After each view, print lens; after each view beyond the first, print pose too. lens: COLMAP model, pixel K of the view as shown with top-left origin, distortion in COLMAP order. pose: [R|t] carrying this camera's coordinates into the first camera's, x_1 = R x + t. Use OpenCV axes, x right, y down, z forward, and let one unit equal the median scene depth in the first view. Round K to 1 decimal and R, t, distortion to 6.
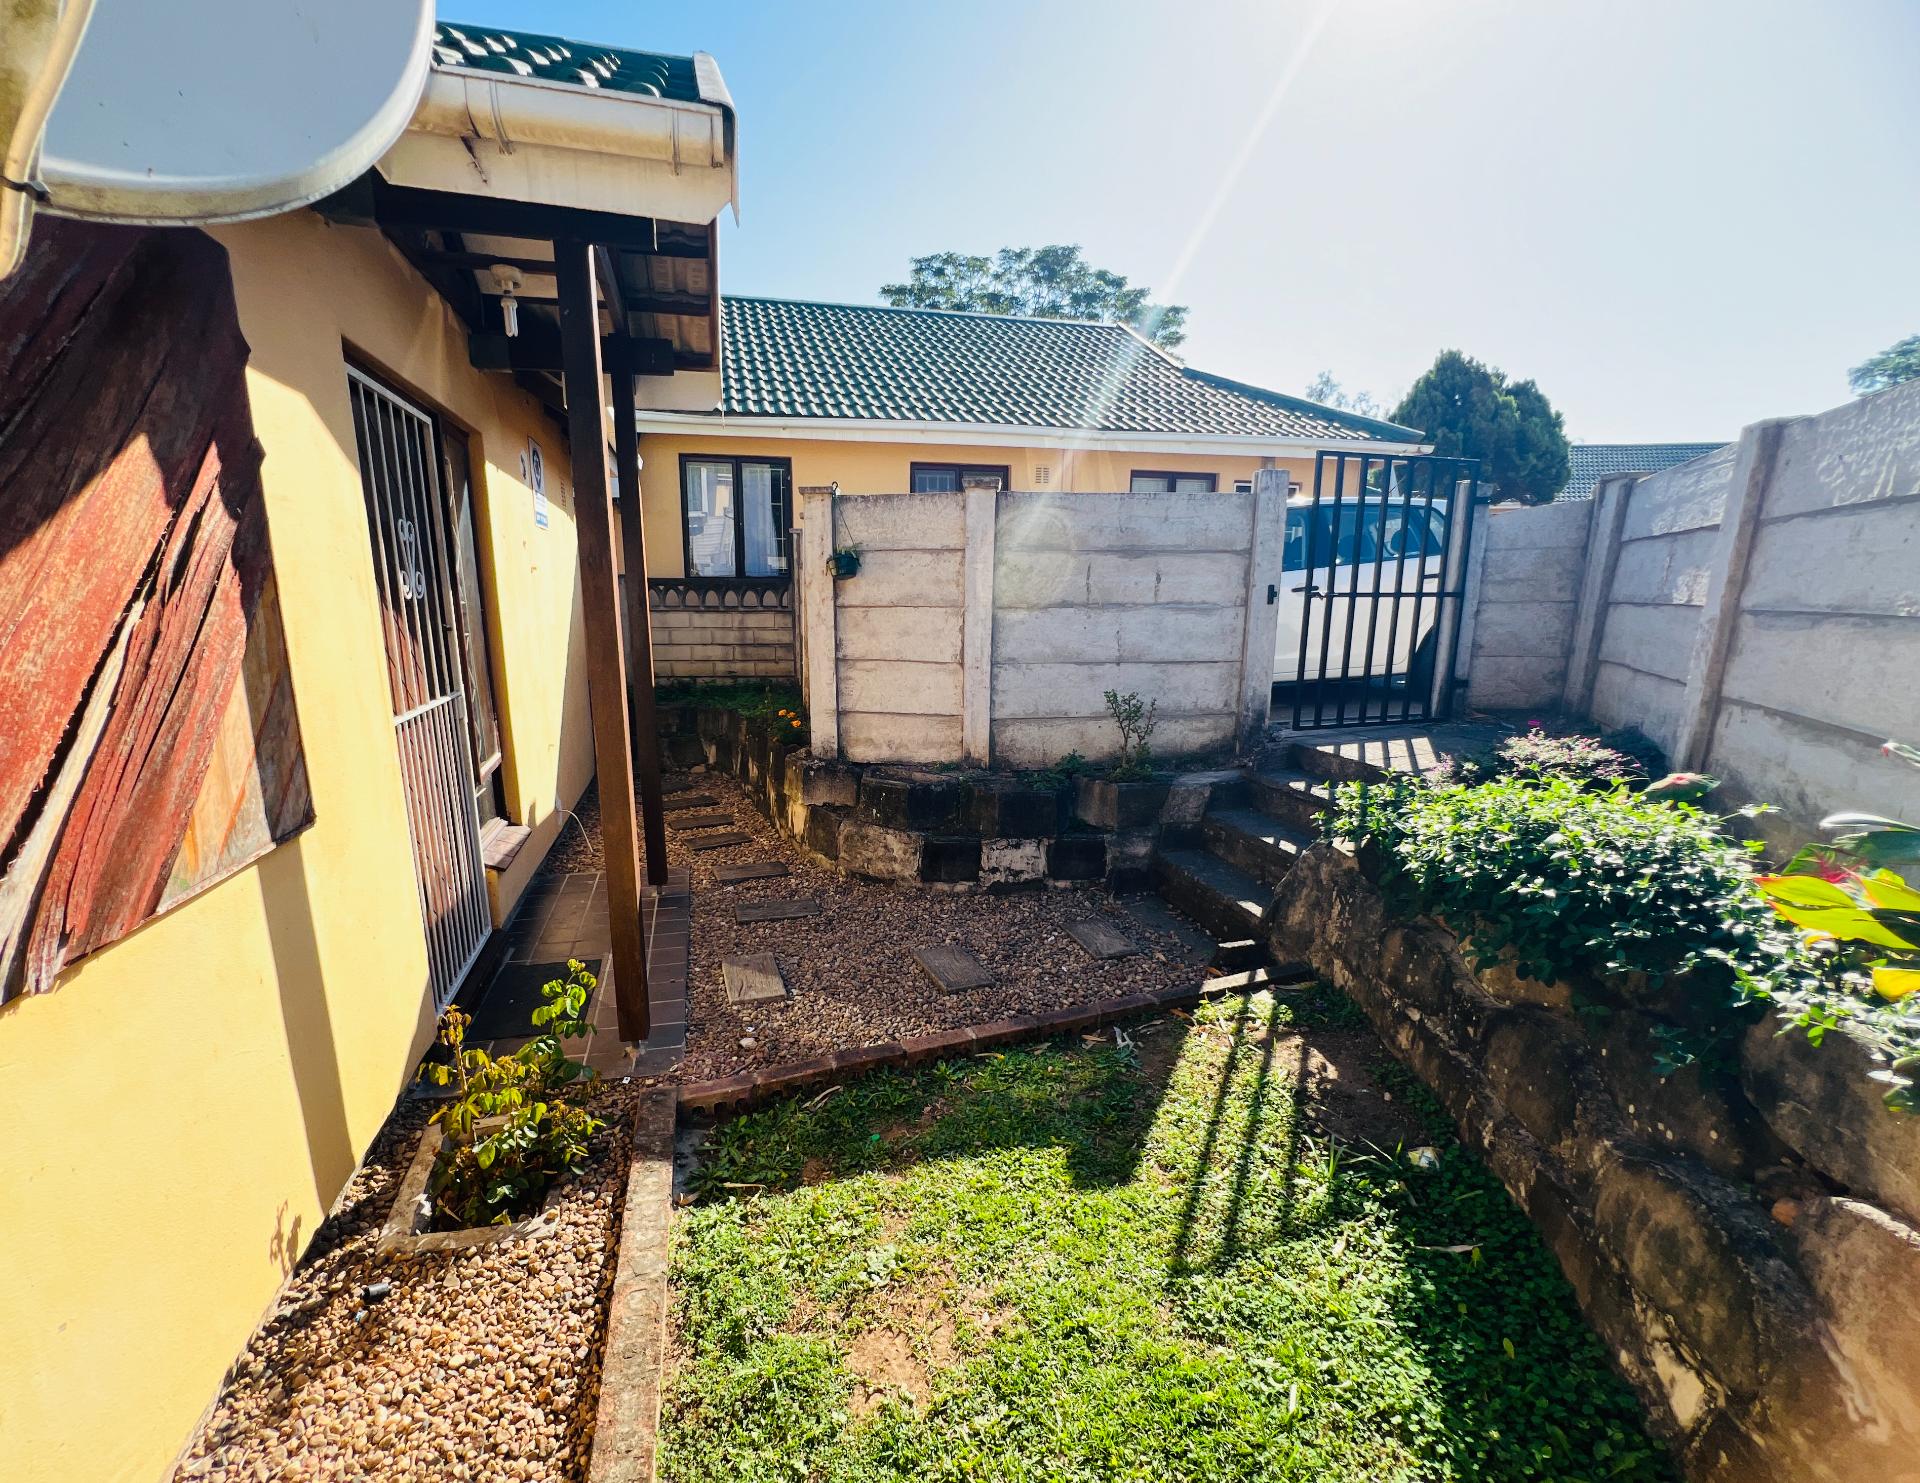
lens RADIAL K [[816.6, 0, 917.1], [0, 816.6, 765.3], [0, 0, 1]] dist [-0.001193, -0.000039]
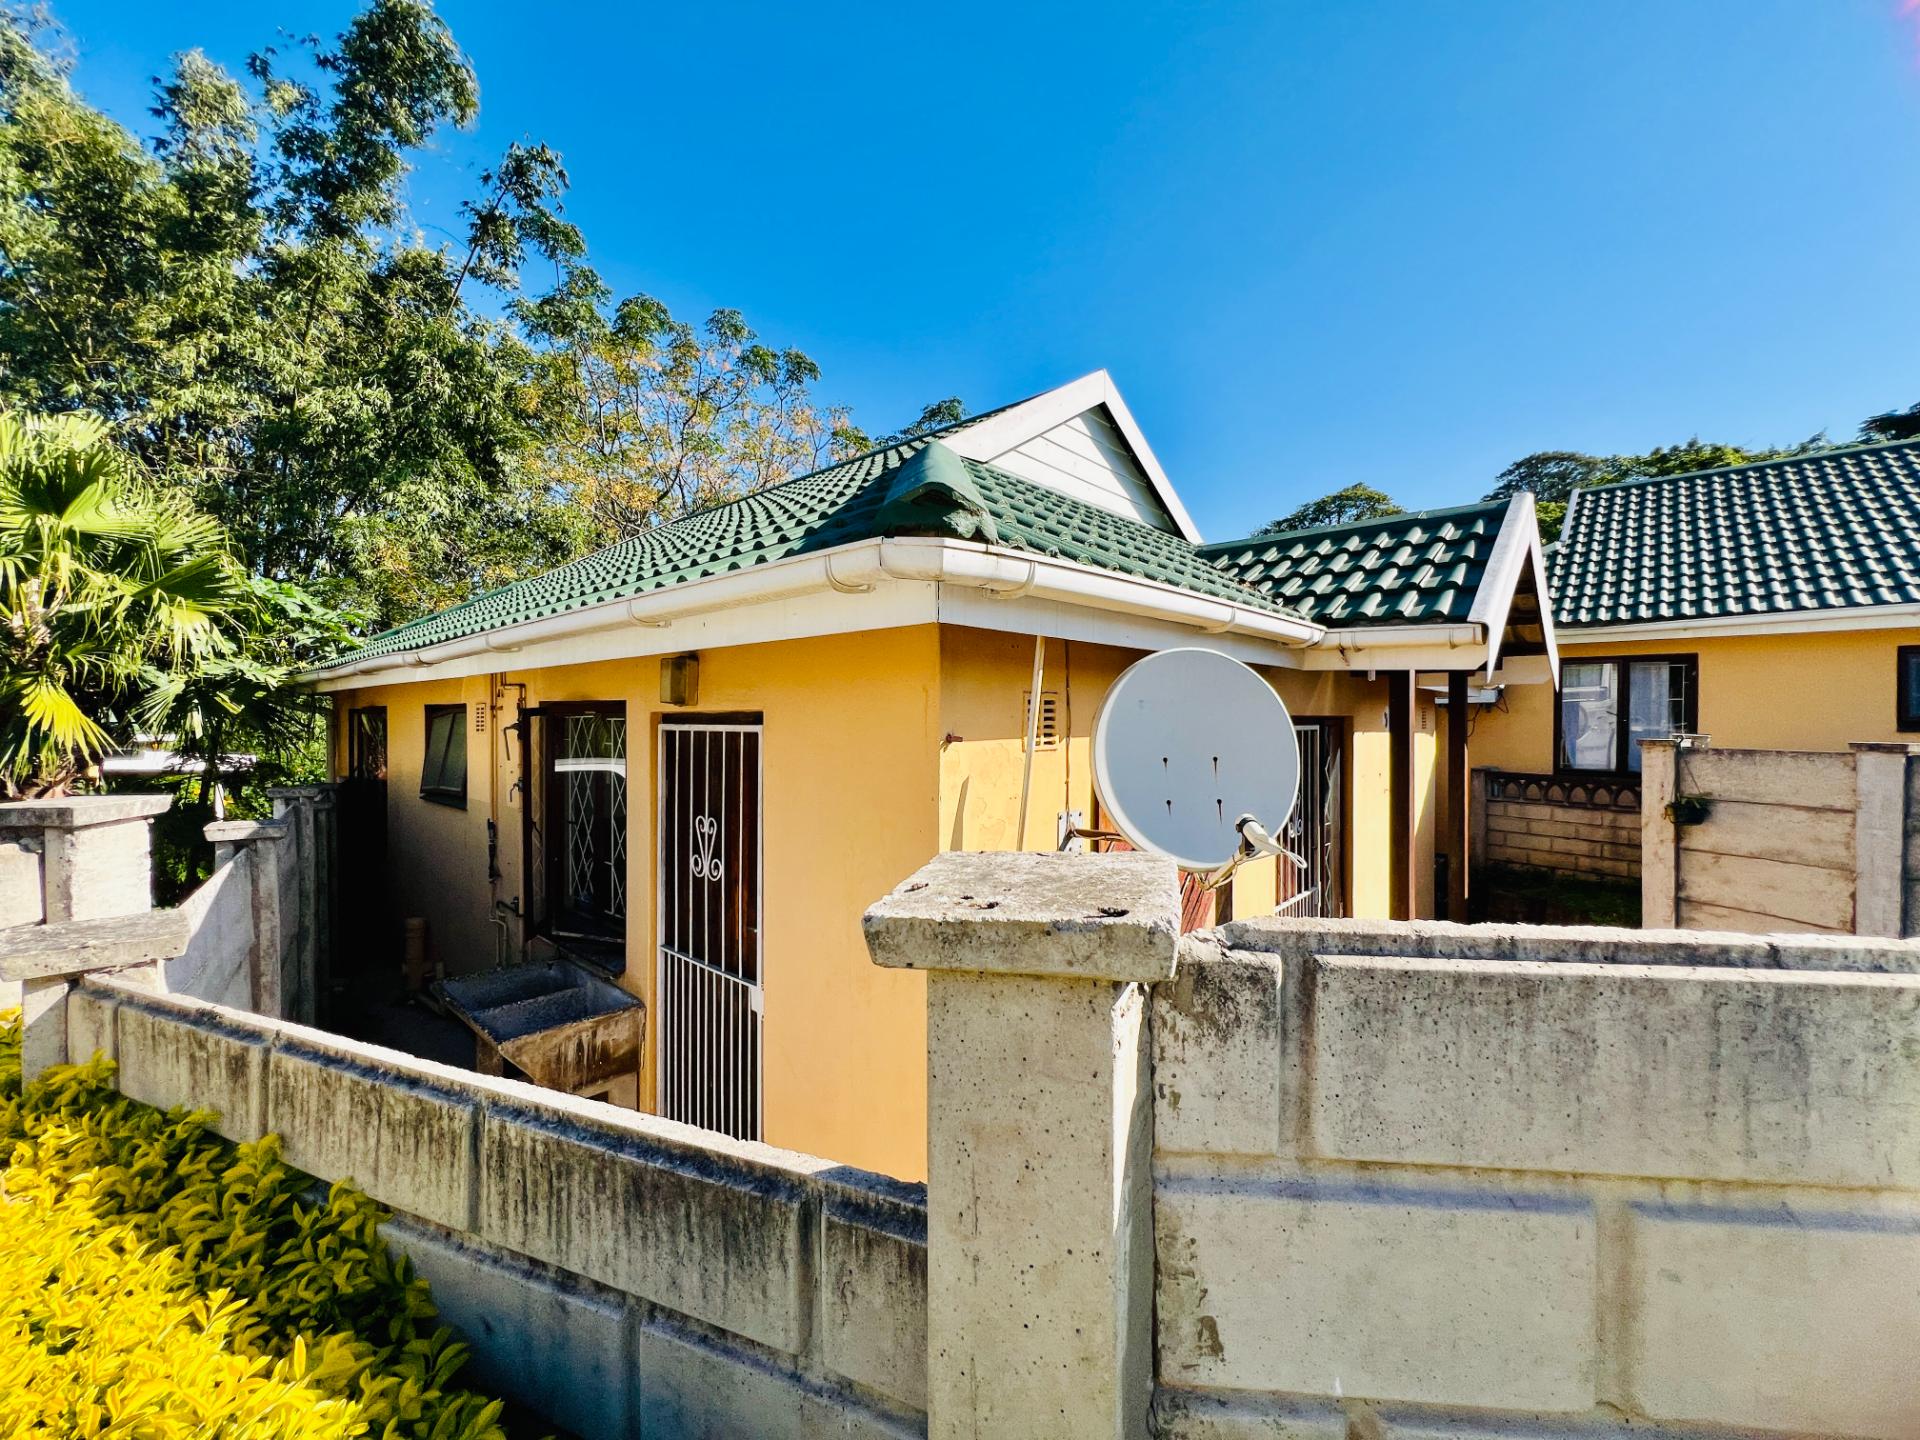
lens RADIAL K [[773.0, 0, 944.1], [0, 773.0, 715.6], [0, 0, 1]] dist [-0.005314, 0.001498]
pose [[0.540746, 0.002293, -0.841183, 0.218929], [-0.176221, 0.978116, -0.110616, -0.085065], [0.822521, 0.208049, 0.529316, -0.327569]]
